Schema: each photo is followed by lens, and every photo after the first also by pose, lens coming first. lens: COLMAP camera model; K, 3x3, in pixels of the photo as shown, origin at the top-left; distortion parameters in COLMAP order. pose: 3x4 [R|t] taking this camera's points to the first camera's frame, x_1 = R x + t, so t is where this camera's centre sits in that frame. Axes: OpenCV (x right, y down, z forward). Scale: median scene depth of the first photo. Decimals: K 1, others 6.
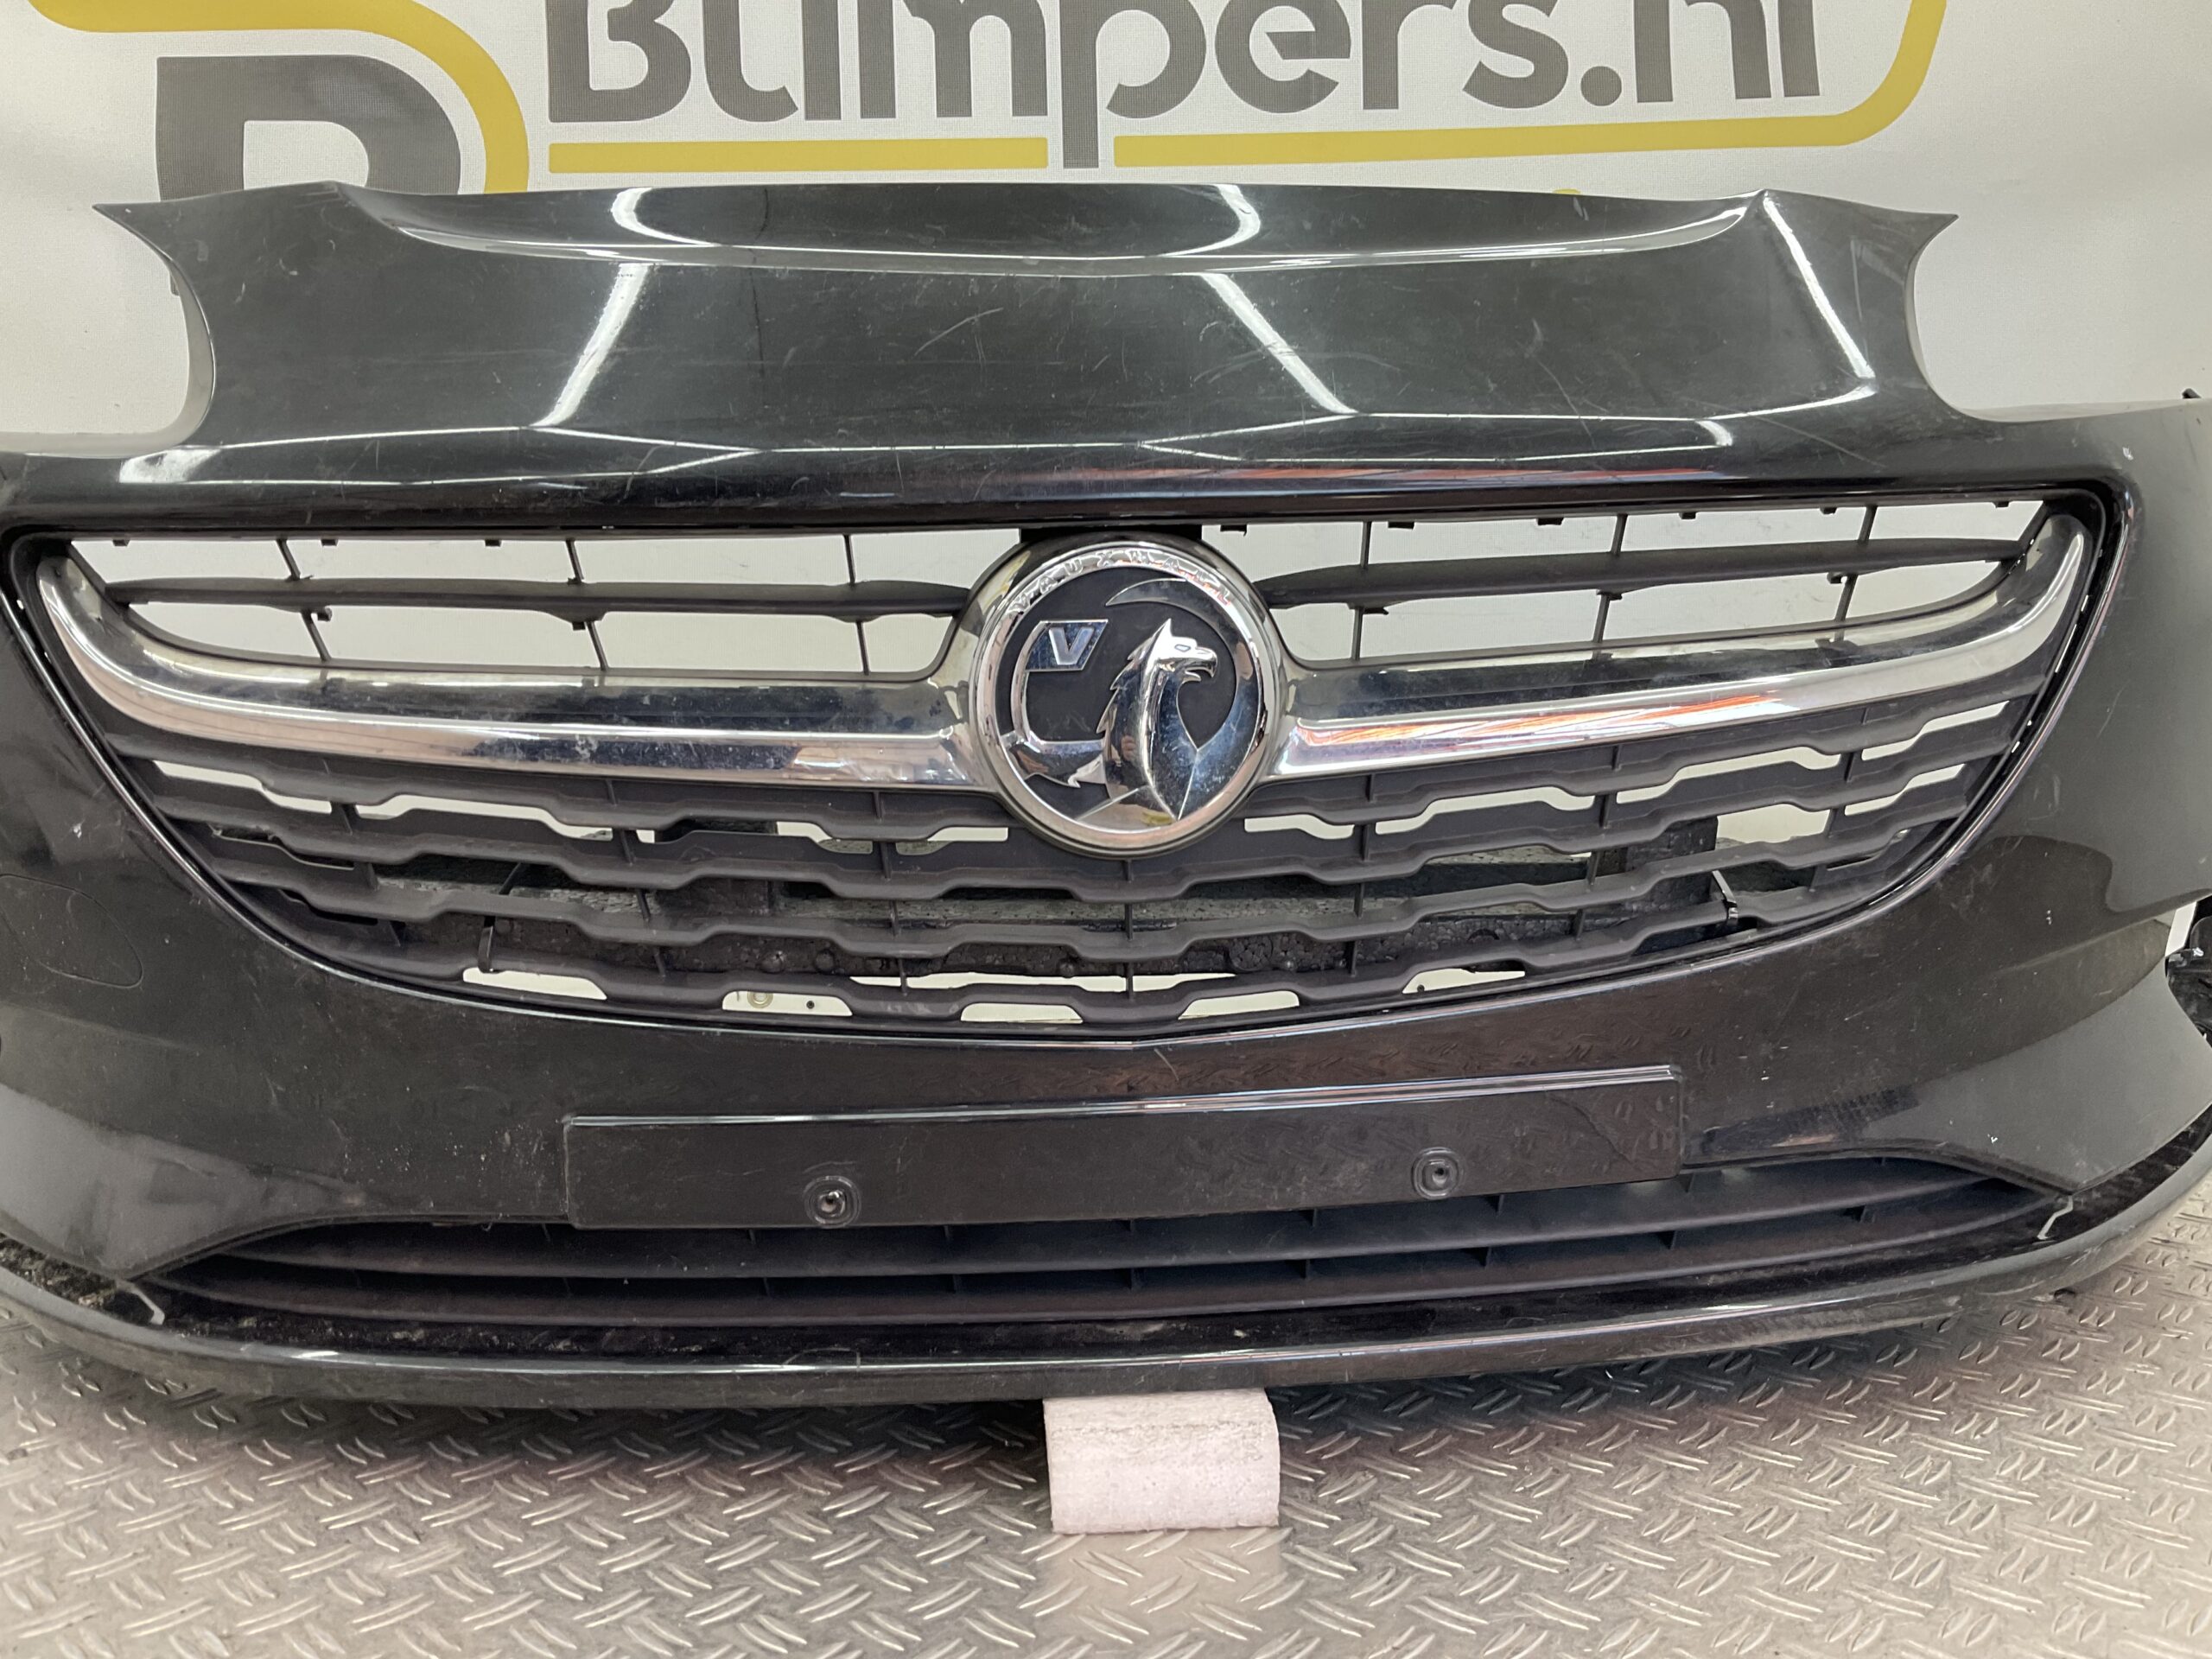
lens RADIAL K [[1833.6, 0, 1108.7], [0, 1833.6, 815.6], [0, 0, 1]] dist [0.098914, -0.196353]
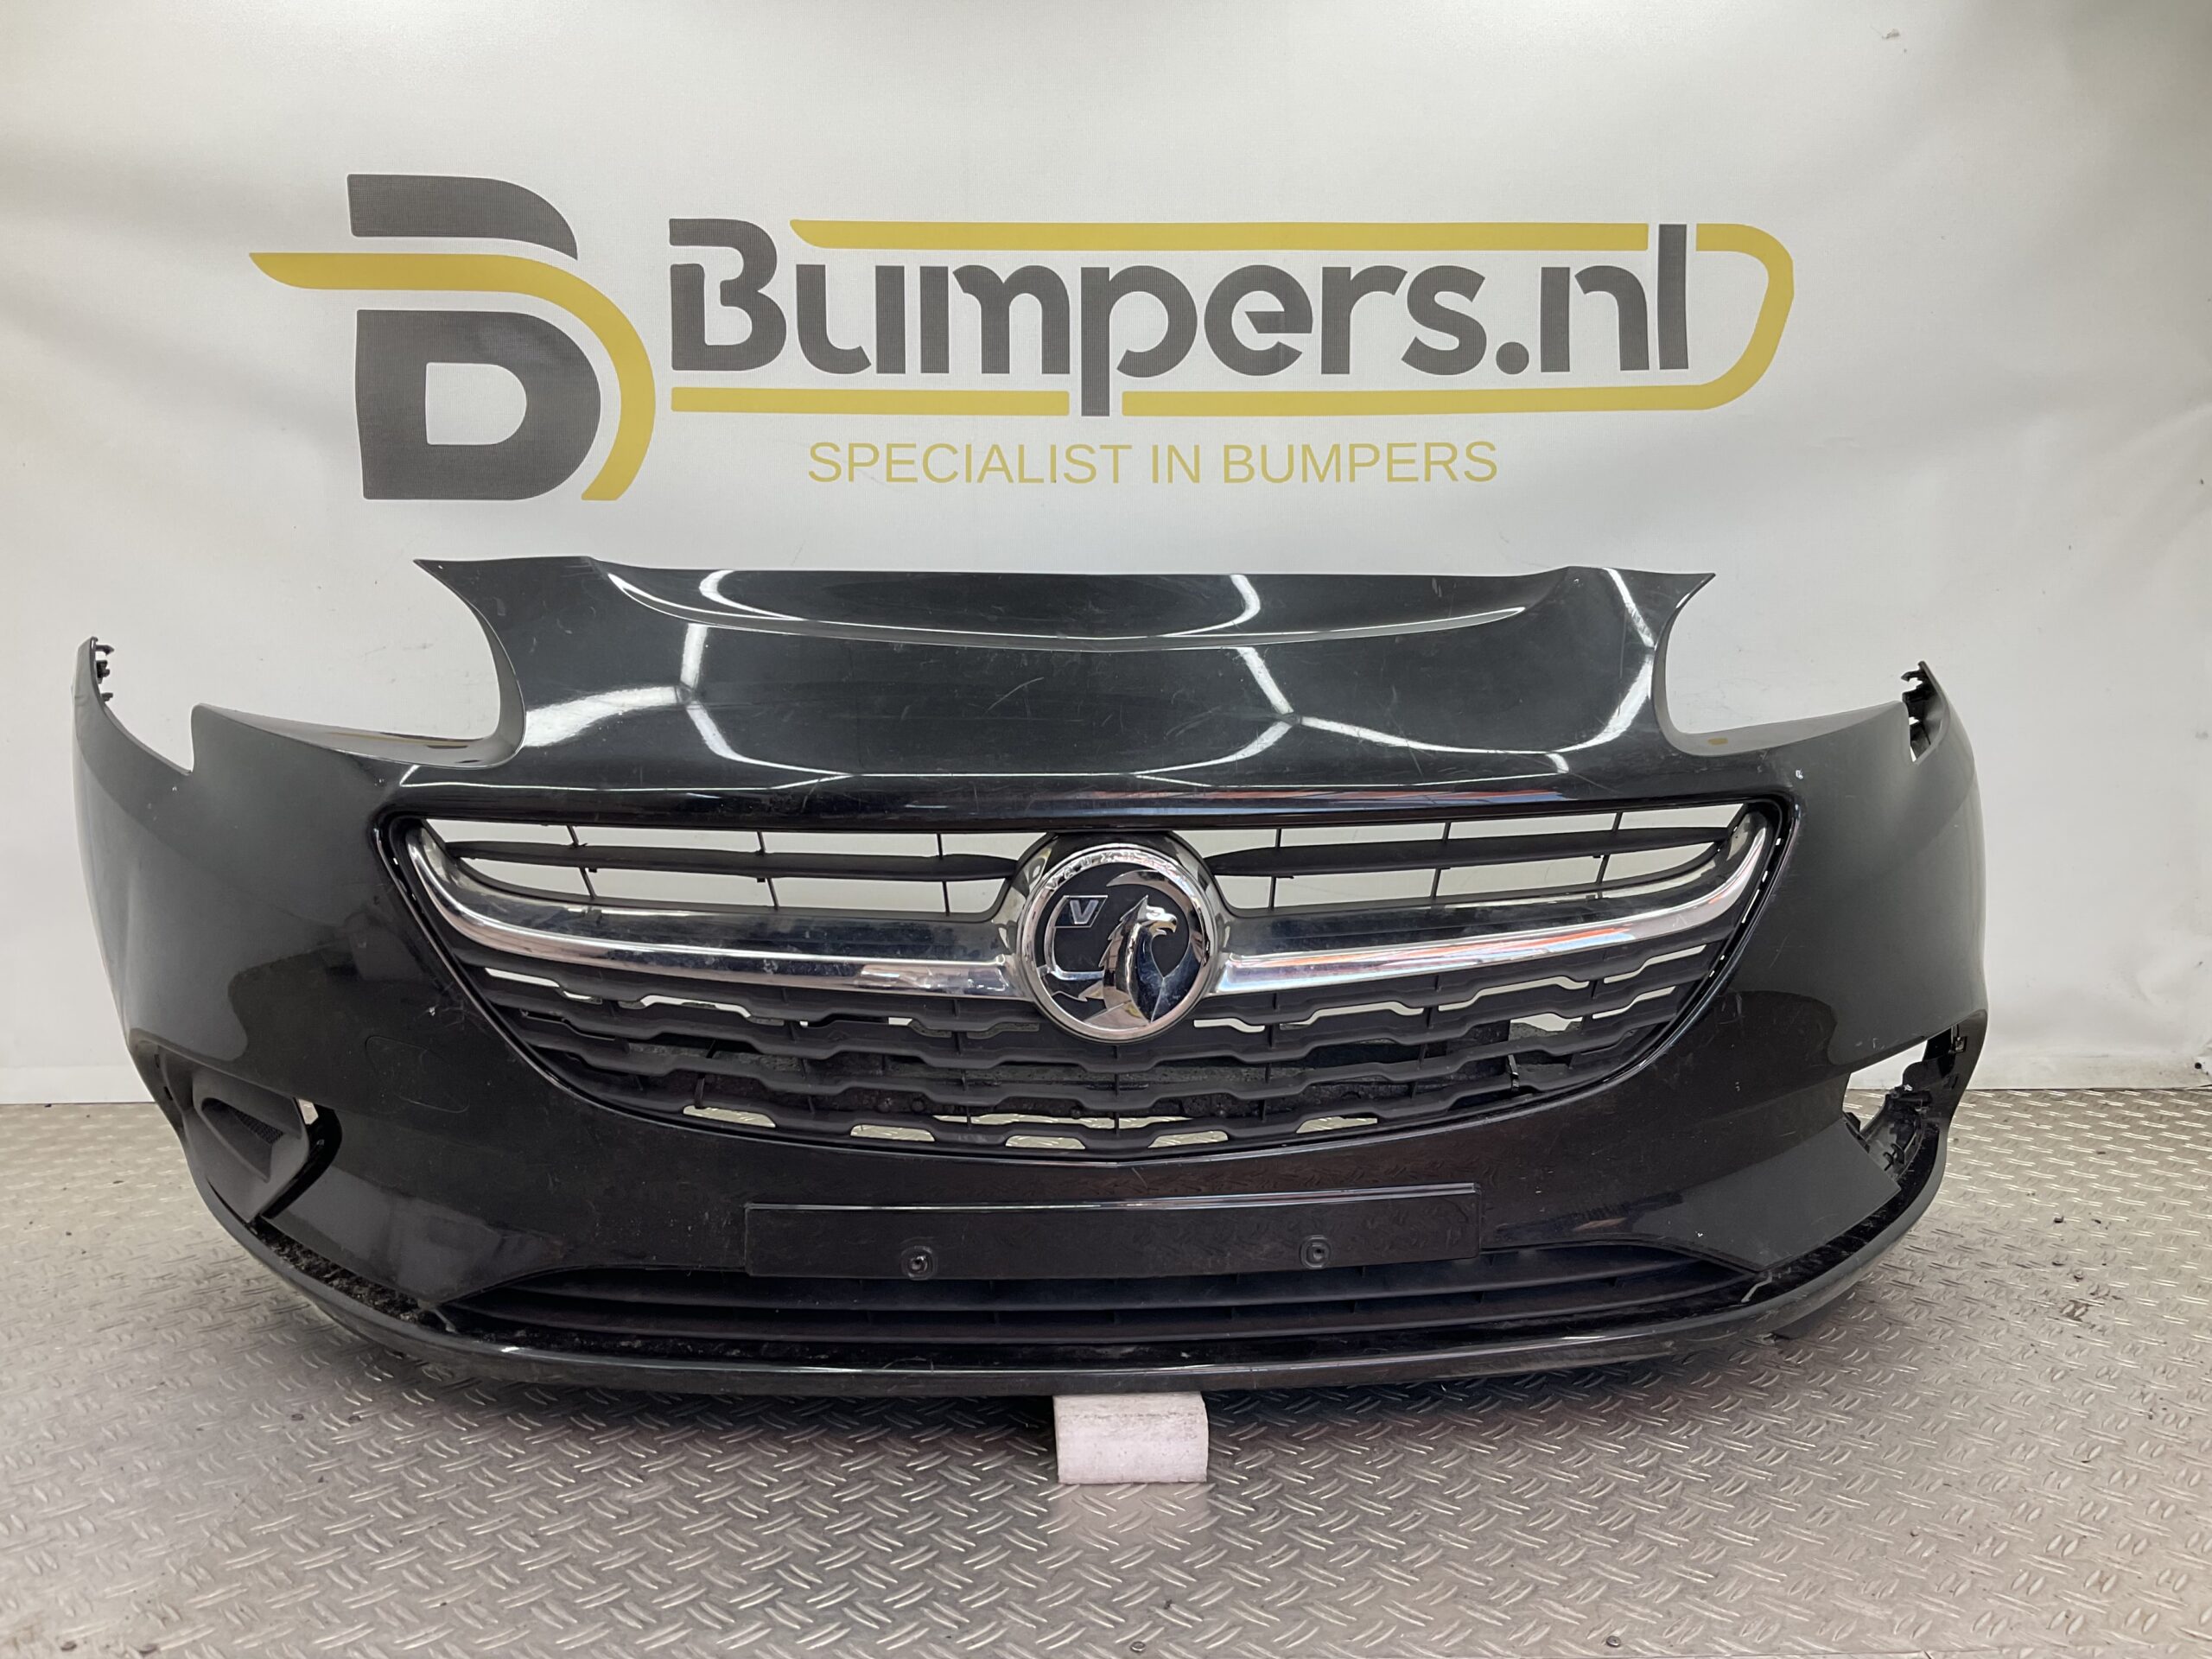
lens RADIAL K [[1814.2, 0, 1106.0], [0, 1814.2, 829.5], [0, 0, 1]] dist [0.133885, -0.289481]
pose [[0.999758, 0.021982, -0.000597, -0.001876], [-0.021980, 0.999755, 0.002630, -0.151674], [0.000655, -0.002616, 0.999996, -0.496271]]
